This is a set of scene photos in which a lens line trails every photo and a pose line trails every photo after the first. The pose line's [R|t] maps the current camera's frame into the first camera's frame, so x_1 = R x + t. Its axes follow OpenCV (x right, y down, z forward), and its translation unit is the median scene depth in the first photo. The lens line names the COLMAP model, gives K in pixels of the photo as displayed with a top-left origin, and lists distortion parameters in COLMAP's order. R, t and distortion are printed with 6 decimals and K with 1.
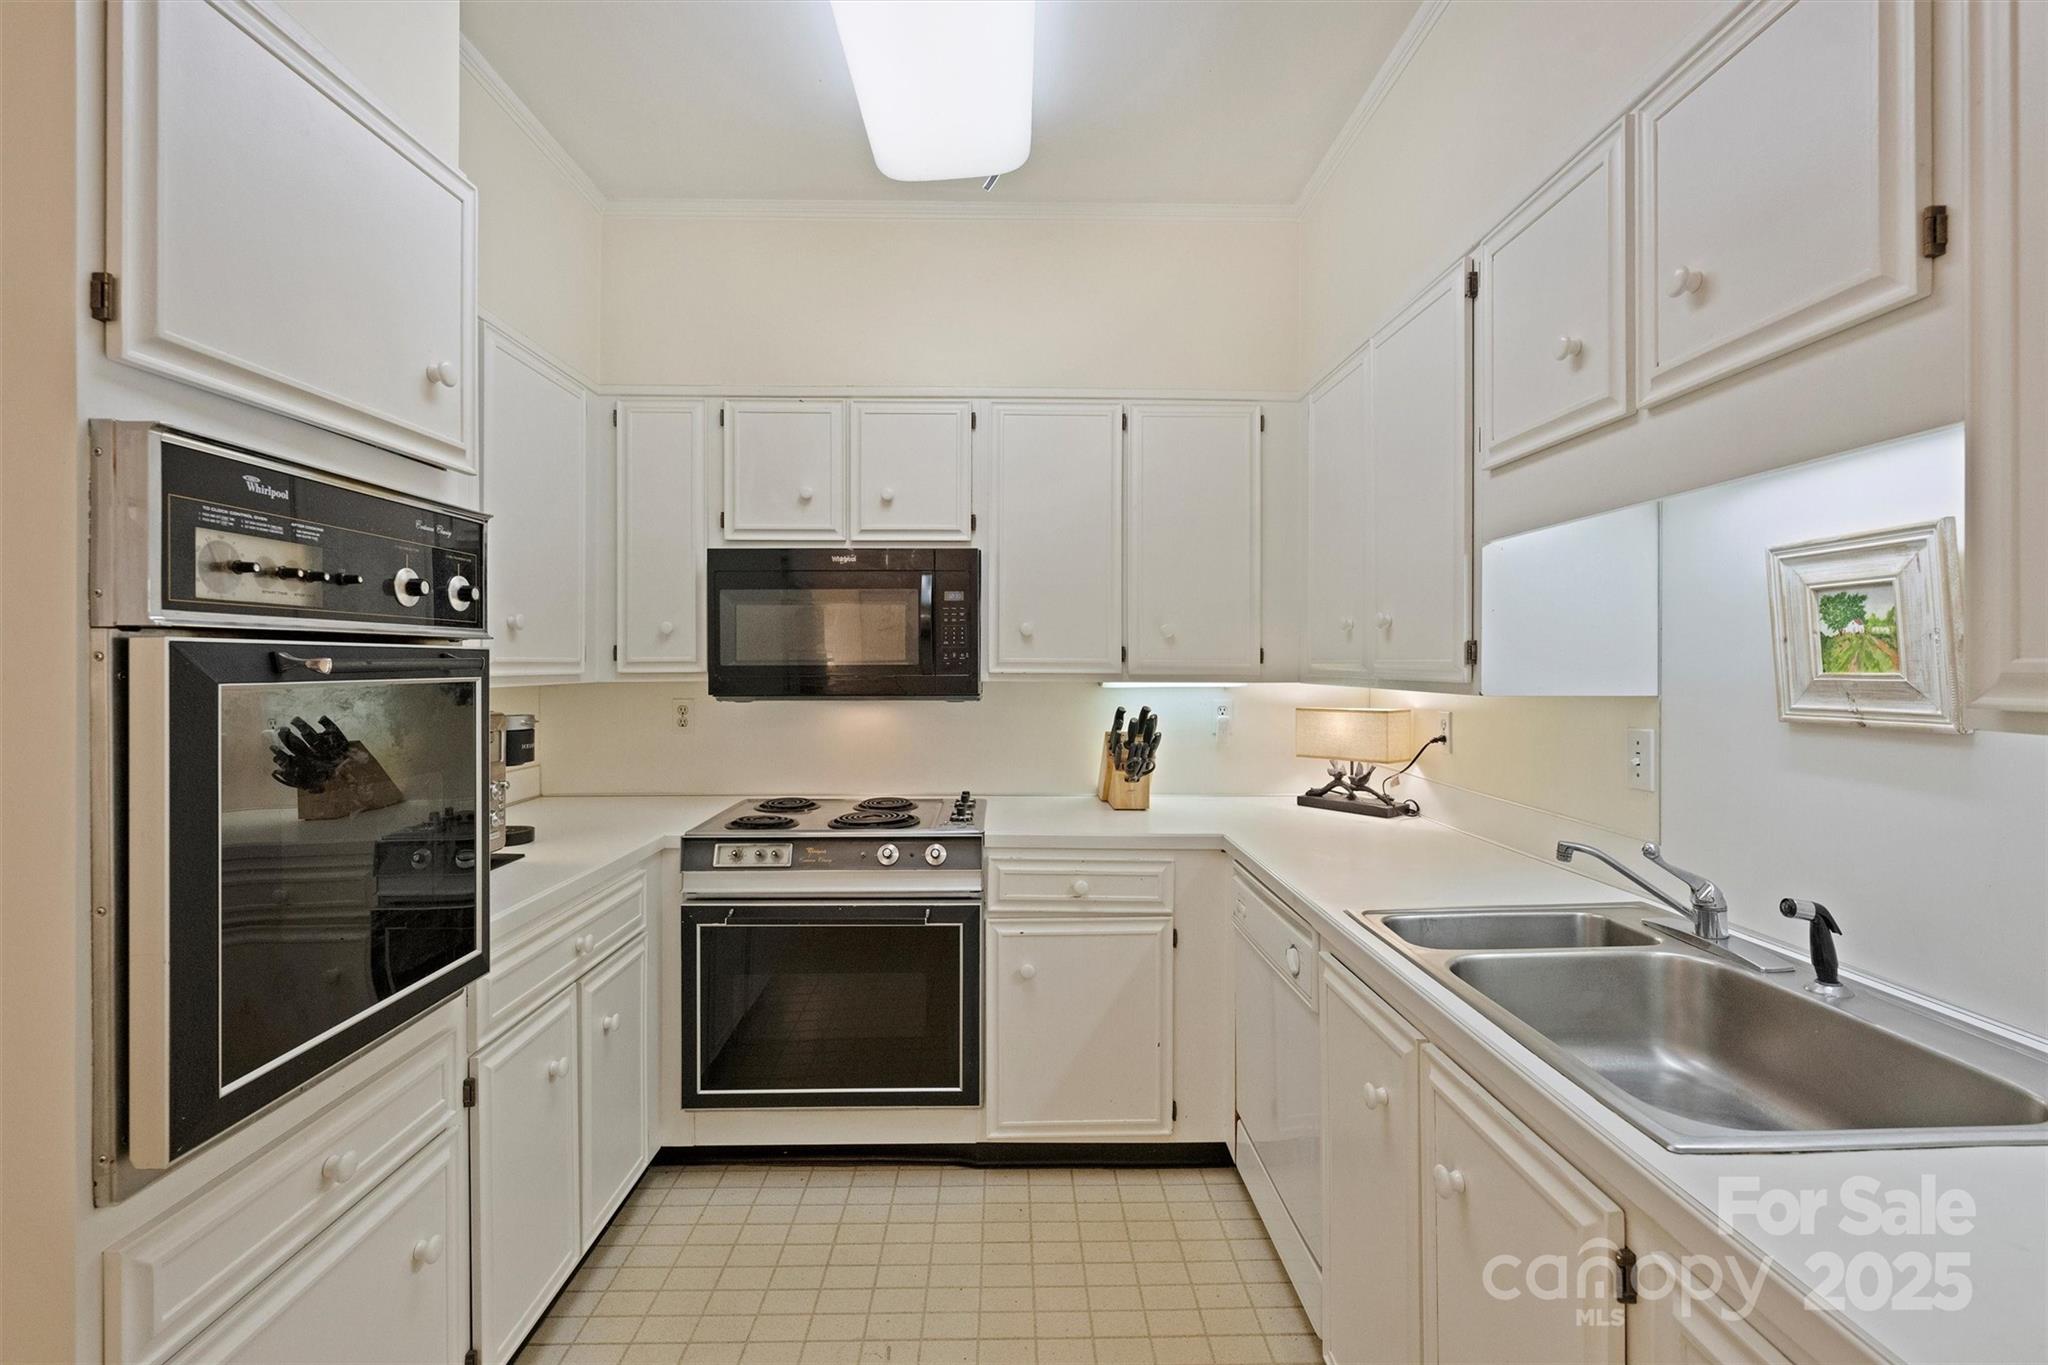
lens RADIAL K [[904.7, 0, 1027.6], [0, 904.7, 669.0], [0, 0, 1]] dist [-0.003798, -0.001611]
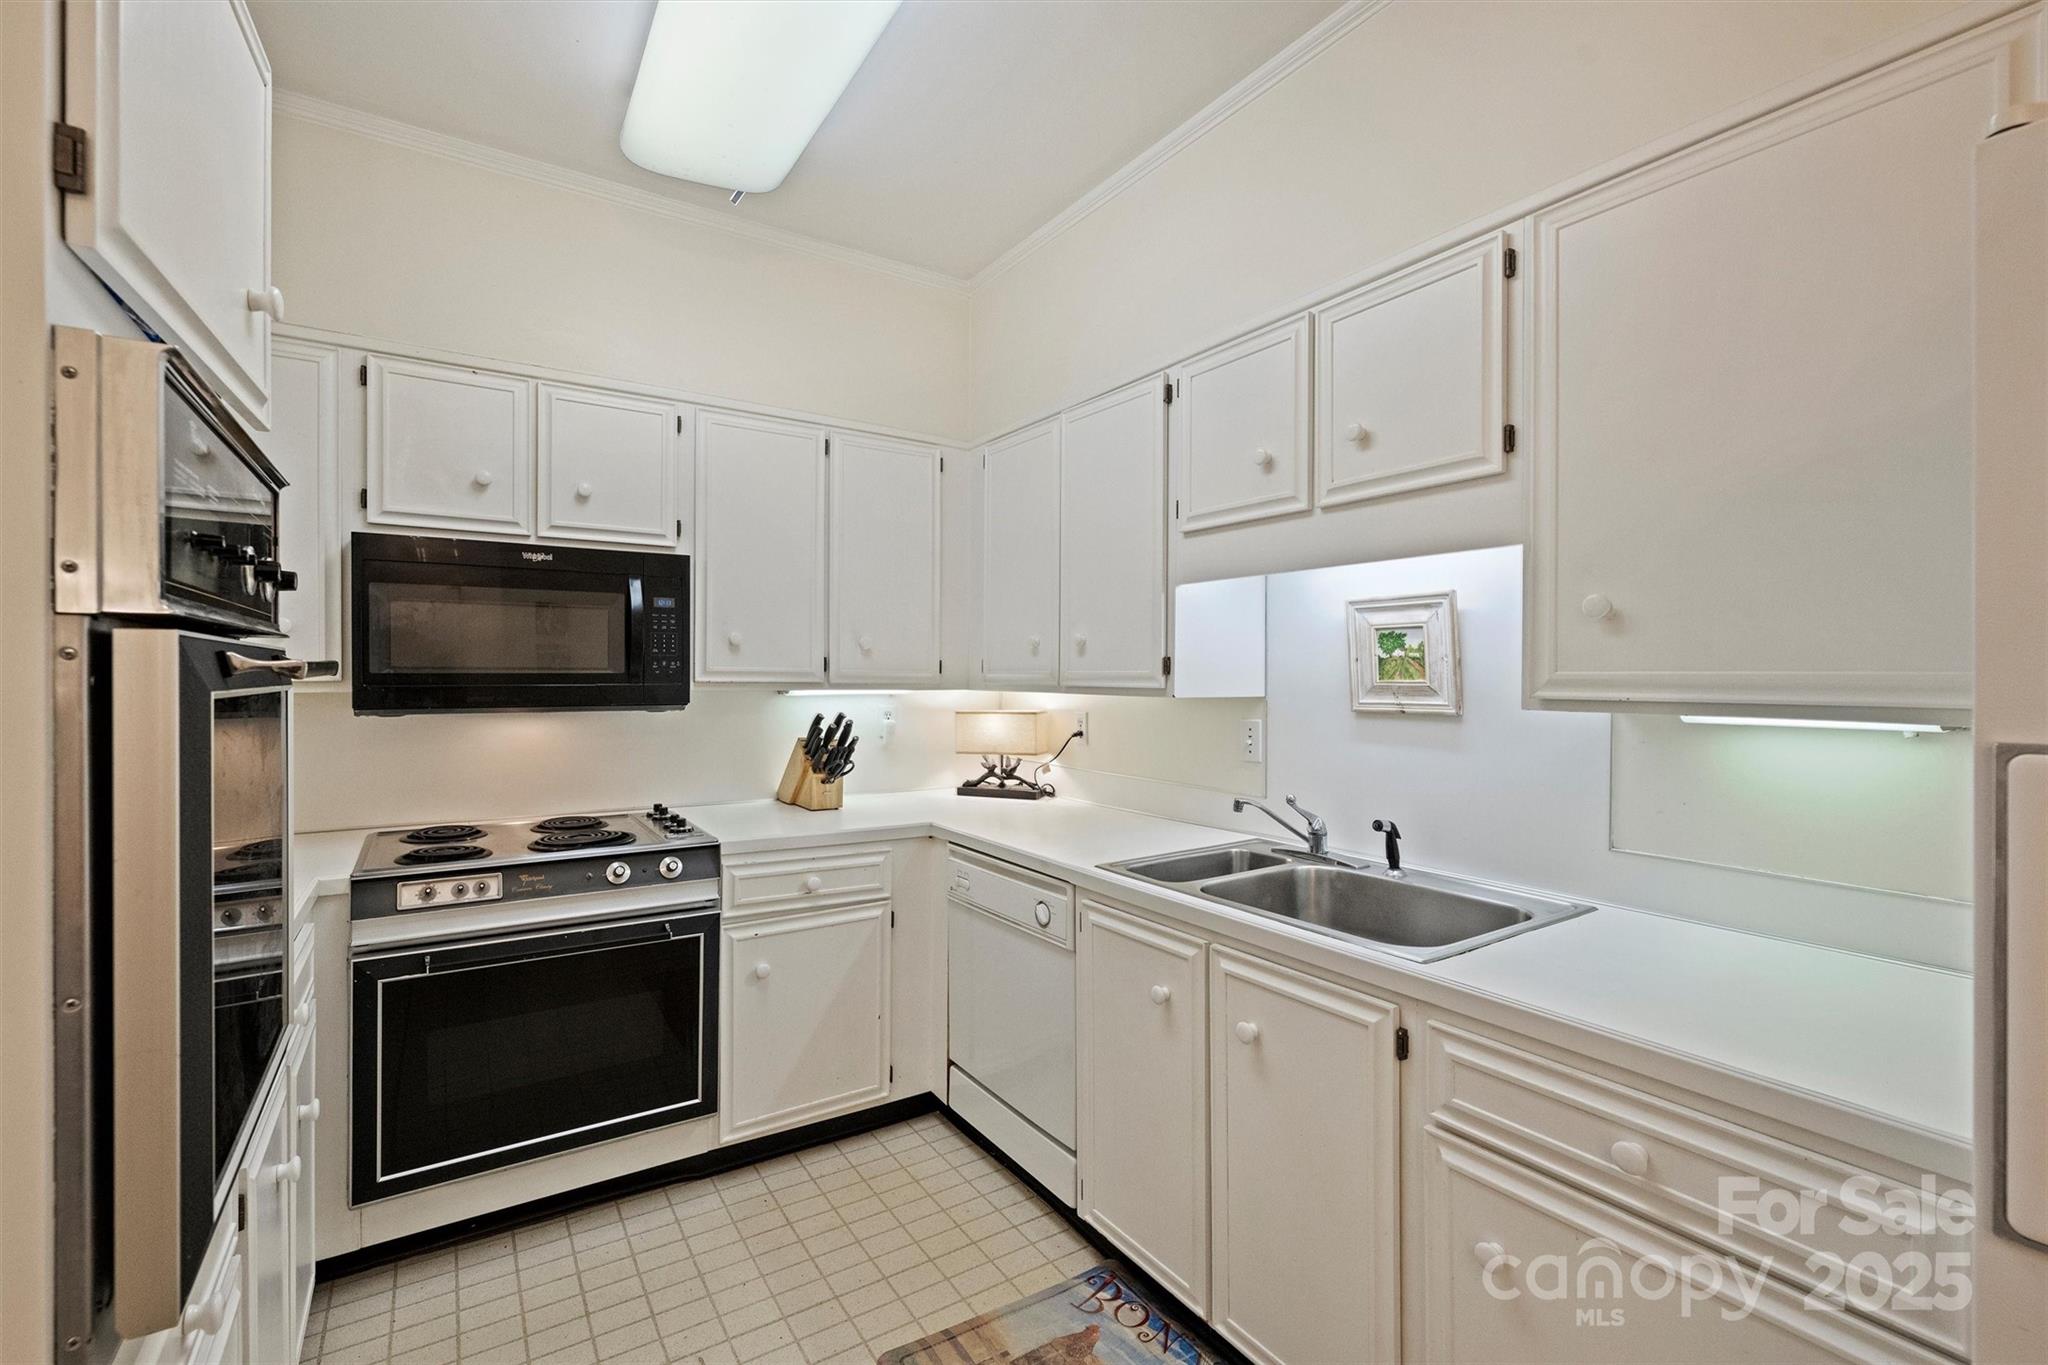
lens RADIAL K [[871.7, 0, 1019.4], [0, 871.7, 684.1], [0, 0, 1]] dist [-0.000829, -0.000188]
pose [[0.854775, -0.001788, 0.518996, -0.270917], [-0.000975, 0.999987, 0.005052, 0.001904], [-0.518998, -0.004824, 0.854762, -0.000680]]
